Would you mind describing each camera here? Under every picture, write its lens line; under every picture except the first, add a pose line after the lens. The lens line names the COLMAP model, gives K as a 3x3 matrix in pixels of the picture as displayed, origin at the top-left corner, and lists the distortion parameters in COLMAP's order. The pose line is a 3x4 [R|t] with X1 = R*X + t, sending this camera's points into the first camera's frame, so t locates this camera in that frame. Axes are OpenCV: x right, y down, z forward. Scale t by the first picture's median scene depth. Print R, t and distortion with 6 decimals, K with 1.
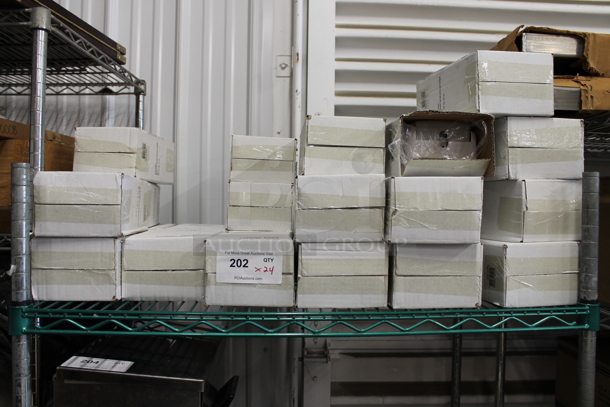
lens RADIAL K [[516.7, 0, 315.6], [0, 516.7, 205.1], [0, 0, 1]] dist [-0.147253, 0.074758]
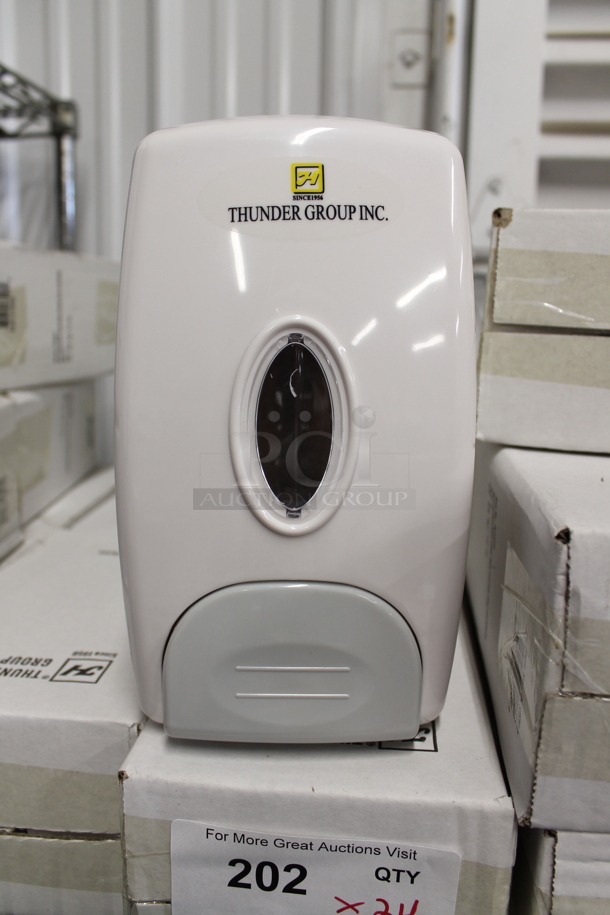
lens RADIAL K [[775.0, 0, 306.0], [0, 775.0, 422.3], [0, 0, 1]] dist [-0.147253, 0.074758]
pose [[0.988764, 0.033468, -0.145693, -0.065771], [-0.012816, 0.990005, 0.140446, -0.098109], [0.148938, -0.137000, 0.979310, 0.513919]]
